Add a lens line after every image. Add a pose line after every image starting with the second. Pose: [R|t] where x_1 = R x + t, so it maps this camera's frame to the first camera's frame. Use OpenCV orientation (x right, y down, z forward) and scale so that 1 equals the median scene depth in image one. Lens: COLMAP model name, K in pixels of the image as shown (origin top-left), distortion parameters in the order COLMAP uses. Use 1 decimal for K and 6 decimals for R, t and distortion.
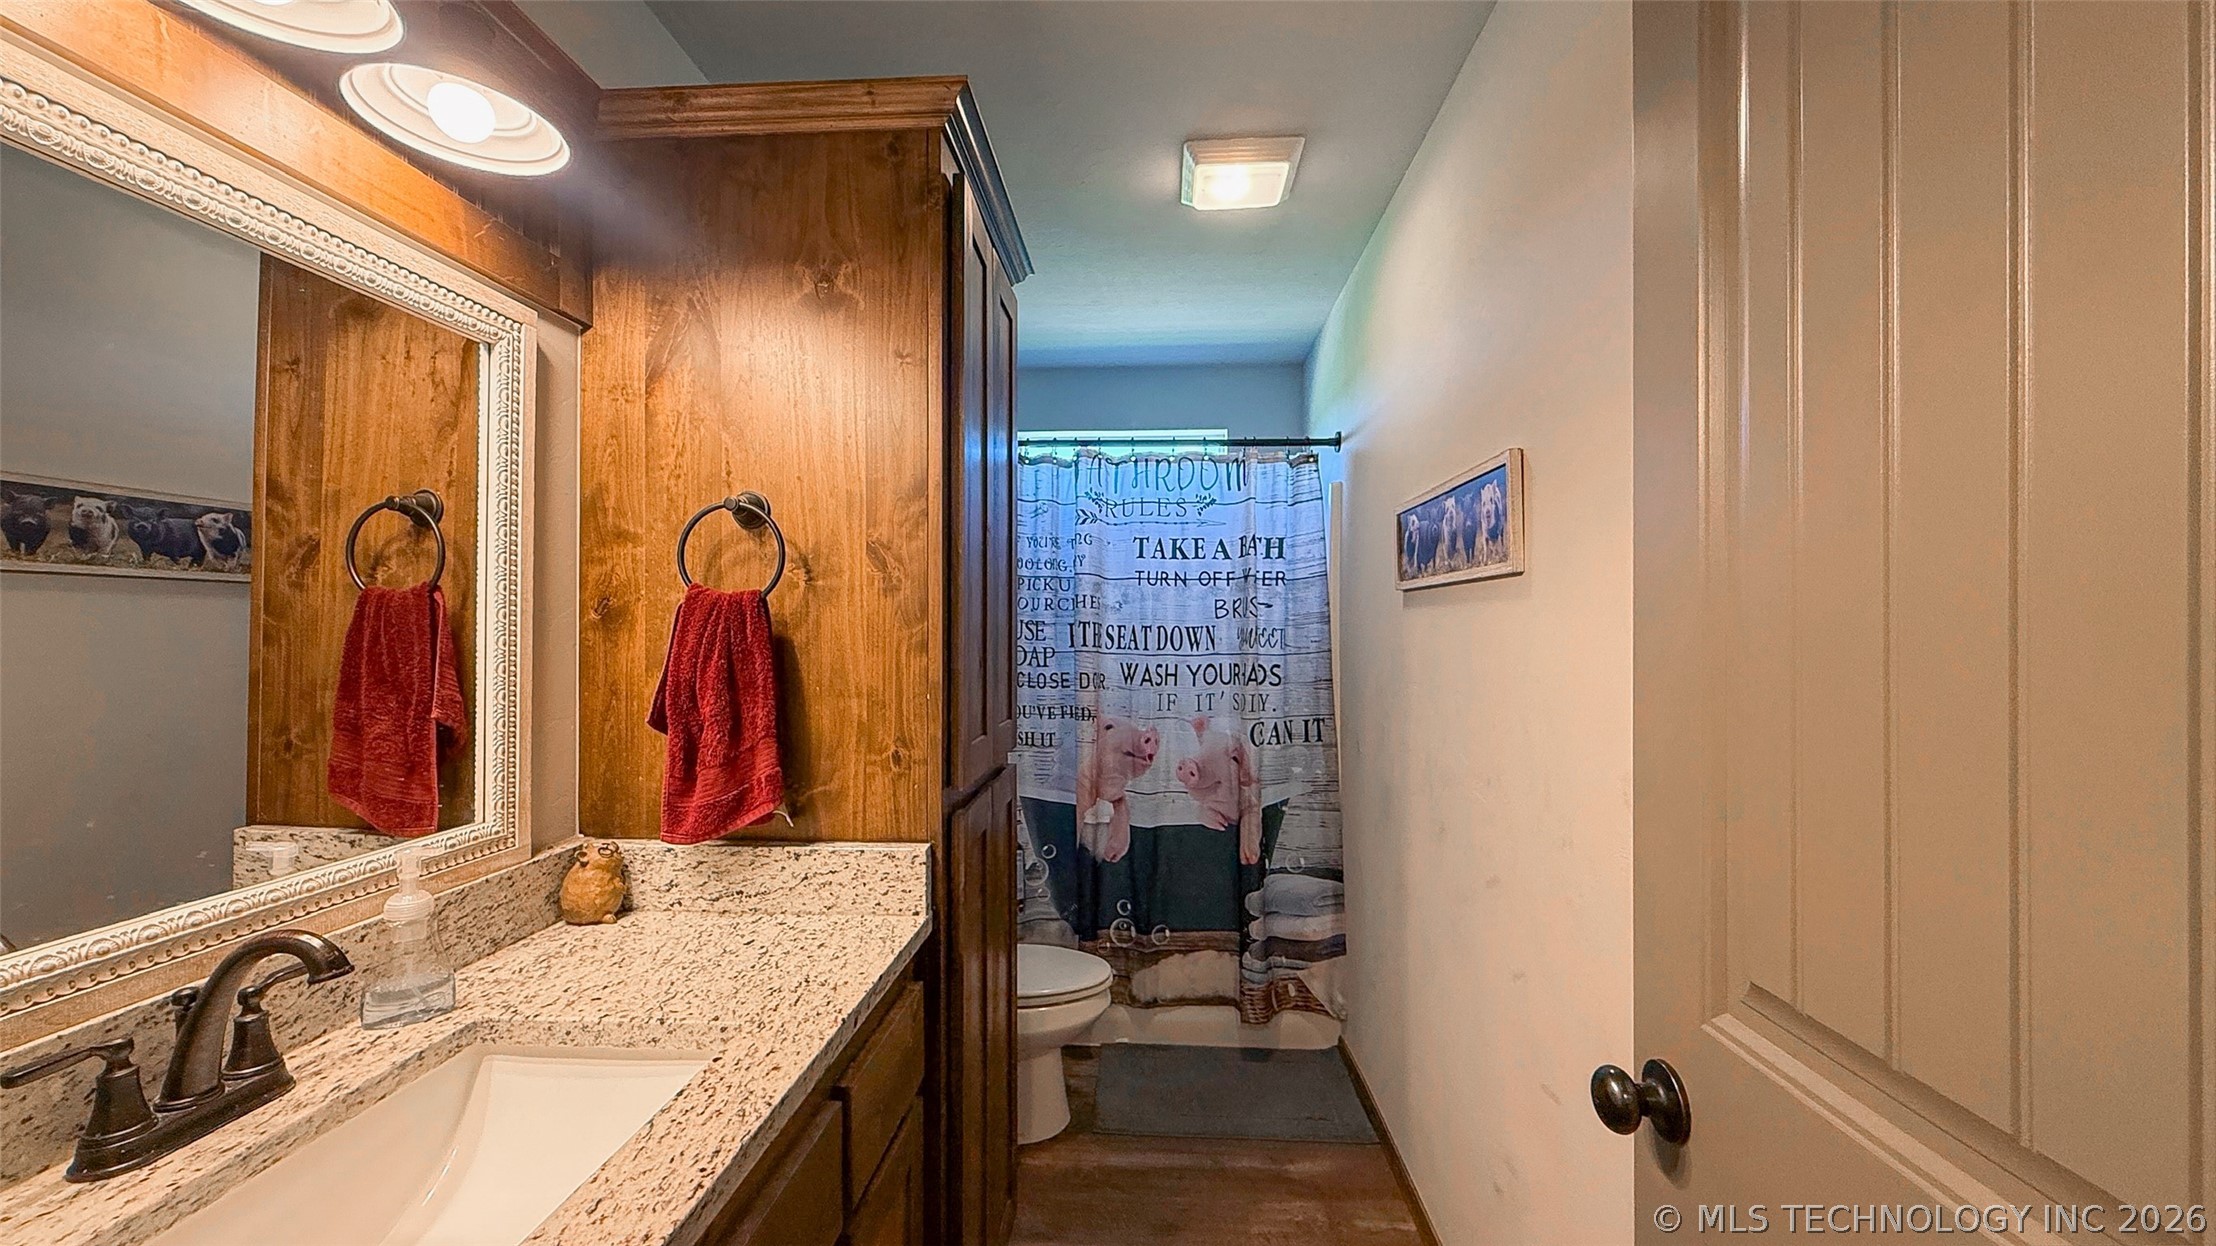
lens RADIAL K [[892.3, 0, 1099.3], [0, 892.3, 625.9], [0, 0, 1]] dist [0.000785, -0.000058]
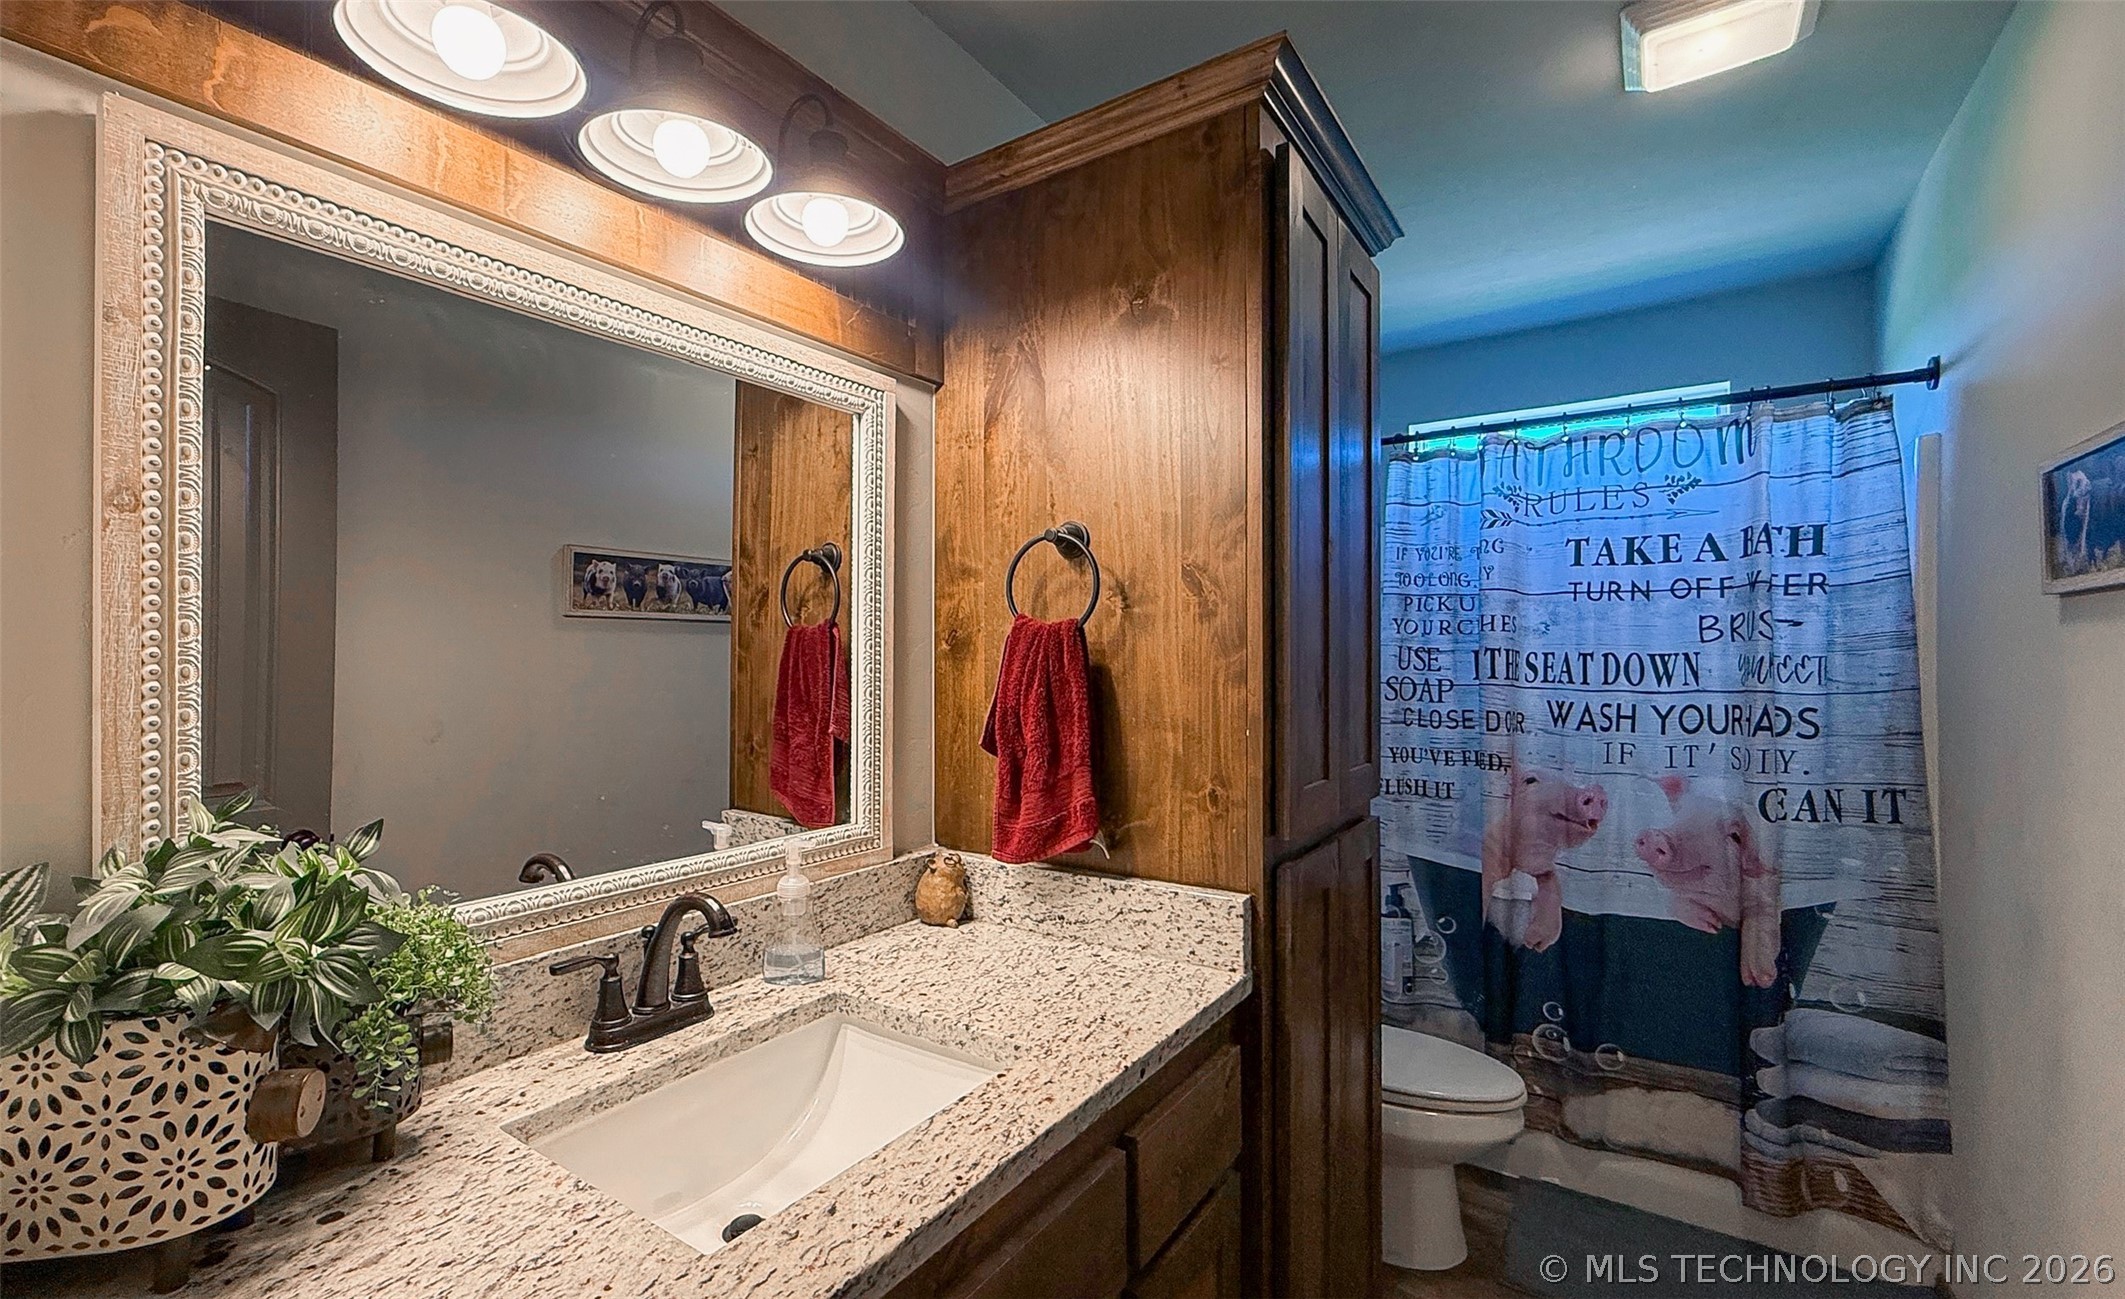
lens RADIAL K [[932.9, 0, 964.9], [0, 932.9, 655.1], [0, 0, 1]] dist [-0.000472, 0.000425]
pose [[0.835451, -0.003177, -0.549556, 0.069545], [0.003526, 0.999994, -0.000421, 0.000206], [0.549554, -0.001587, 0.835457, 0.041407]]
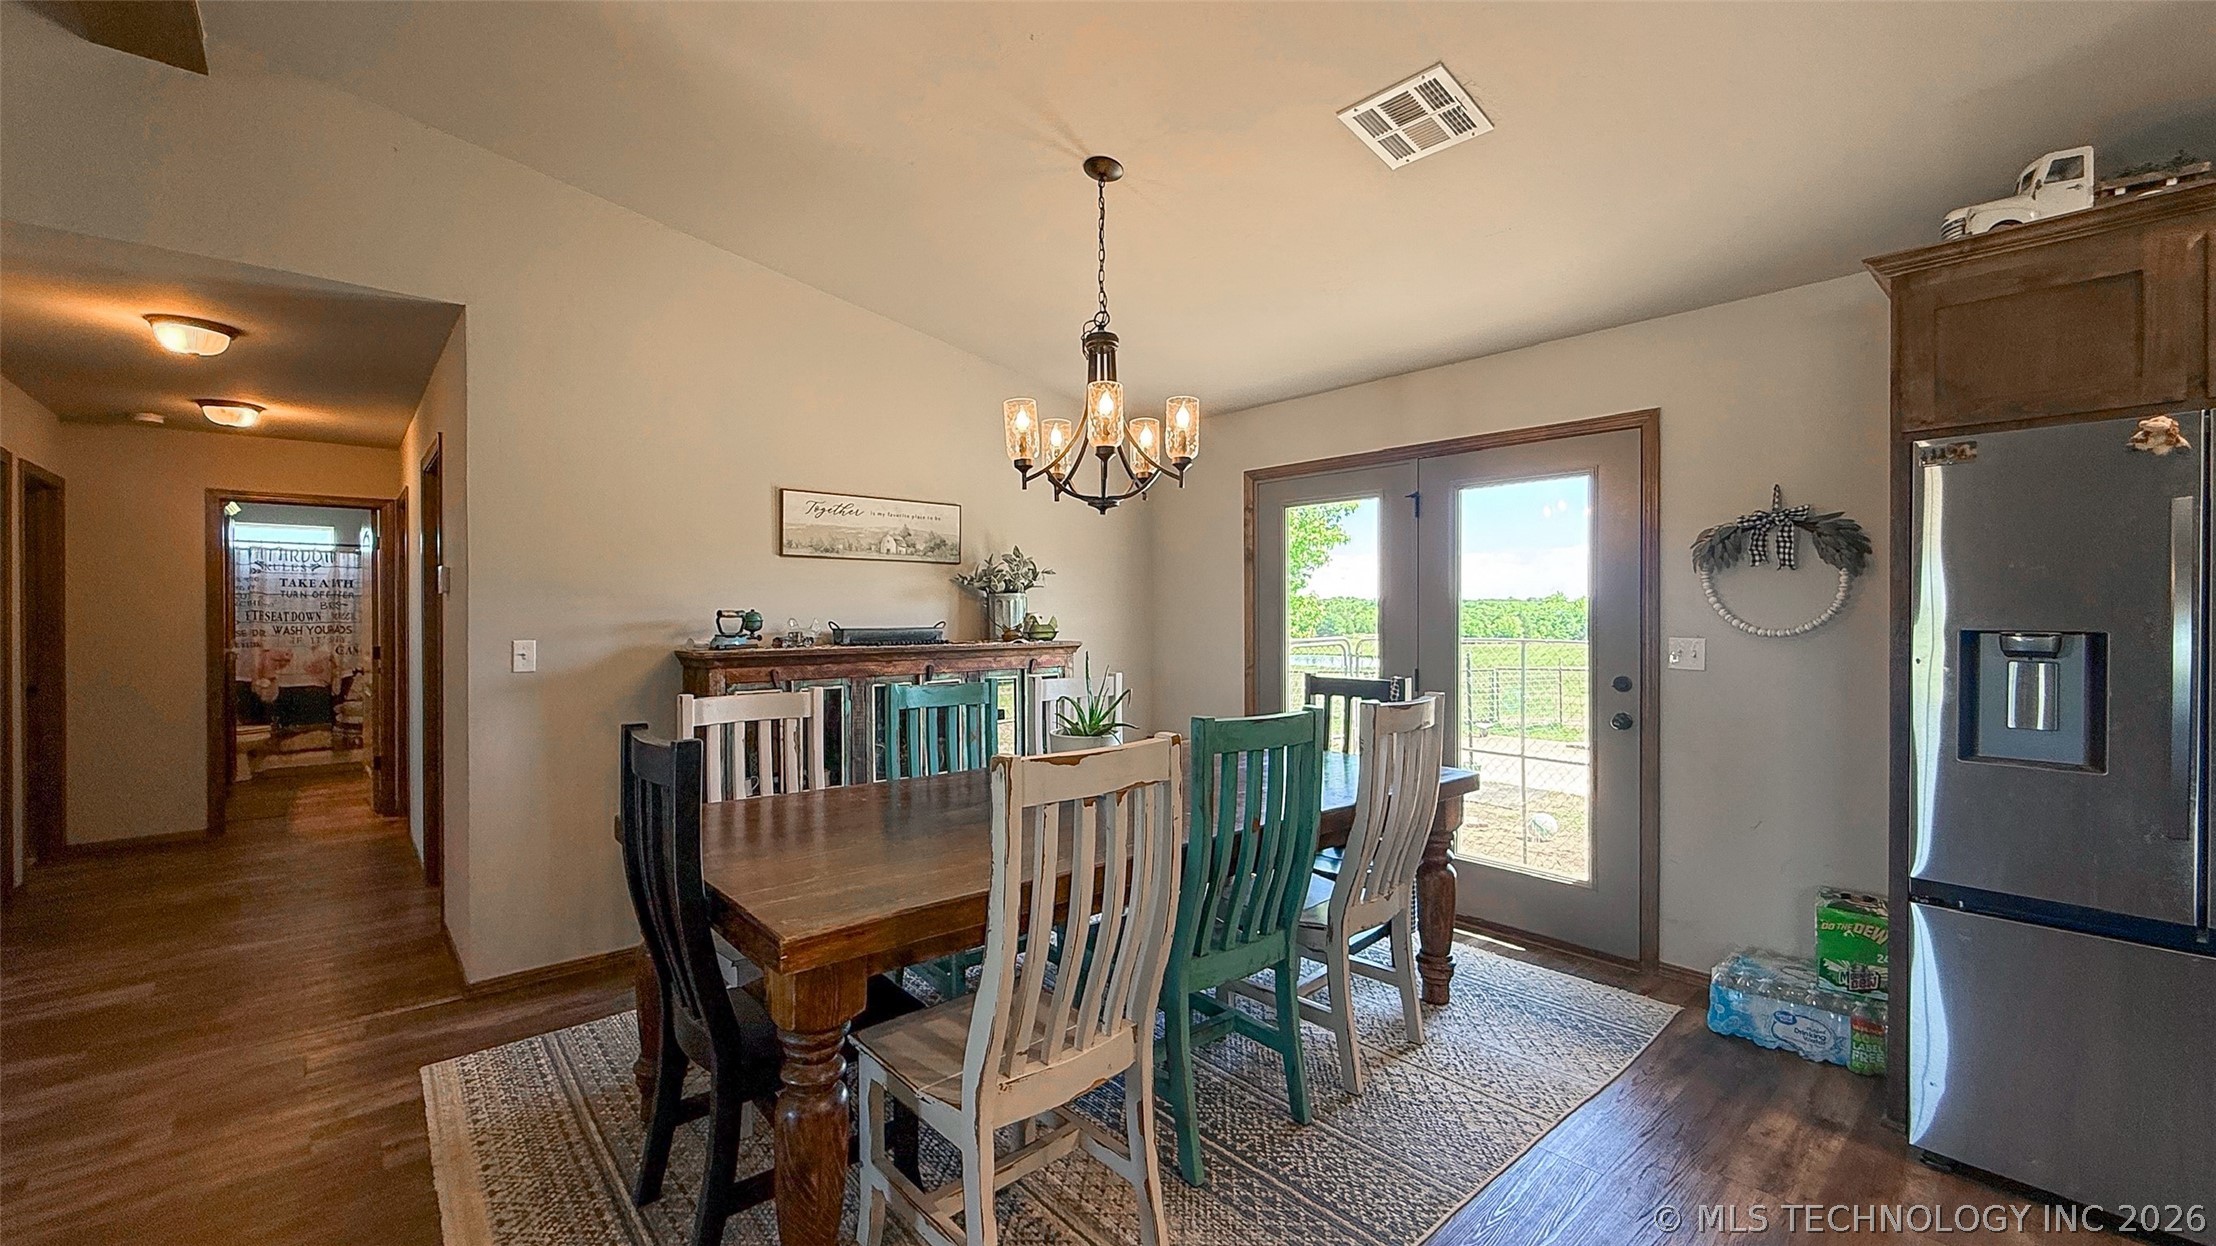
lens RADIAL K [[884.0, 0, 1100.8], [0, 884.0, 619.0], [0, 0, 1]] dist [0.000175, -0.000245]
pose [[0.712163, -0.005337, 0.701994, -0.101159], [-0.005565, 0.999897, 0.013248, -0.041910], [-0.701992, -0.013341, 0.712060, -3.829498]]
